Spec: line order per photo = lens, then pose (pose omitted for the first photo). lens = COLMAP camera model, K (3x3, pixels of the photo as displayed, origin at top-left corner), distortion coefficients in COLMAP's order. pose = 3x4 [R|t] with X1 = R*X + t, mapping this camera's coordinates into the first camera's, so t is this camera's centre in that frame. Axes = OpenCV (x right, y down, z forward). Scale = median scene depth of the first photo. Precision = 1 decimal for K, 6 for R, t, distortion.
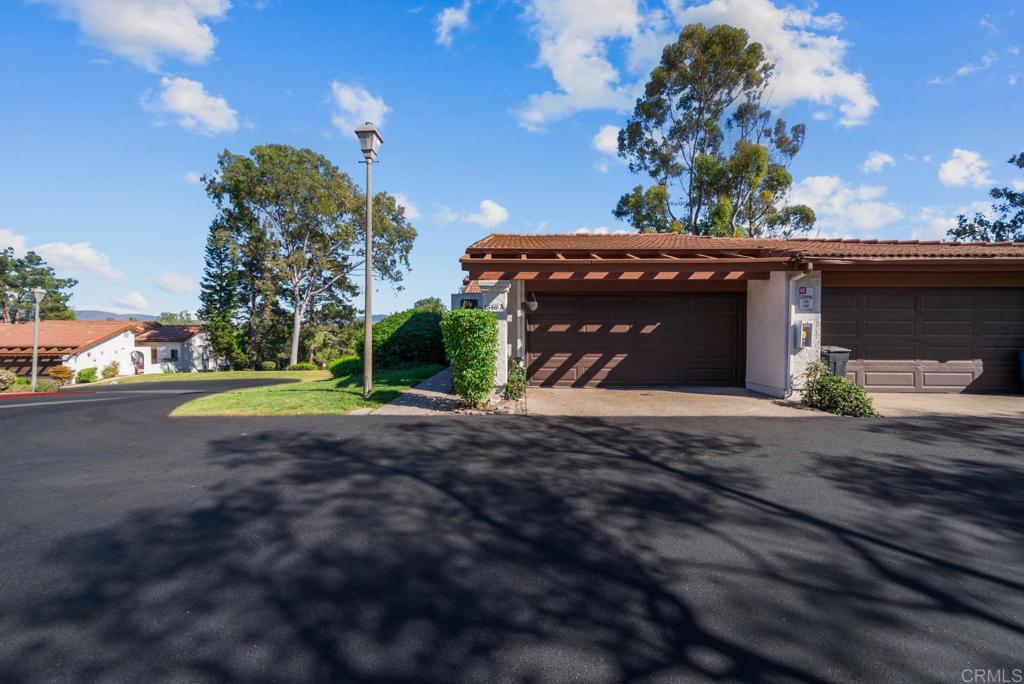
lens RADIAL K [[357.0, 0, 512.5], [0, 357.0, 347.7], [0, 0, 1]] dist [-0.002934, -0.000155]
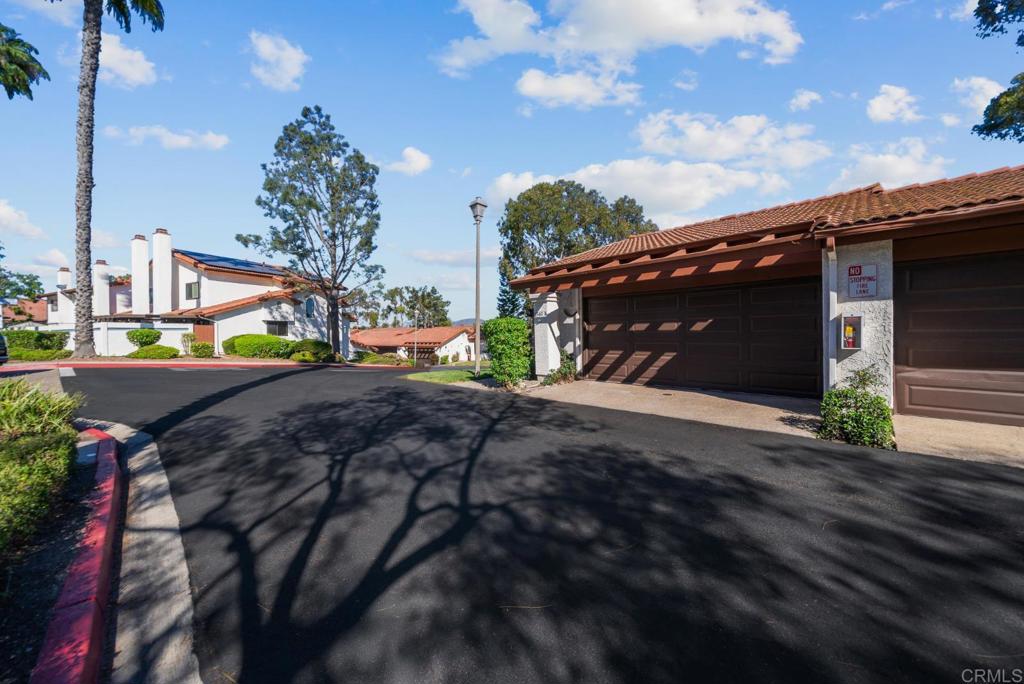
lens RADIAL K [[370.8, 0, 512.0], [0, 370.8, 342.0], [0, 0, 1]] dist [-0.014286, -0.000080]
pose [[0.714305, 0.003819, -0.699824, 0.705170], [-0.009648, 0.999944, -0.004390, -0.003053], [0.699768, 0.009888, 0.714302, -0.023448]]
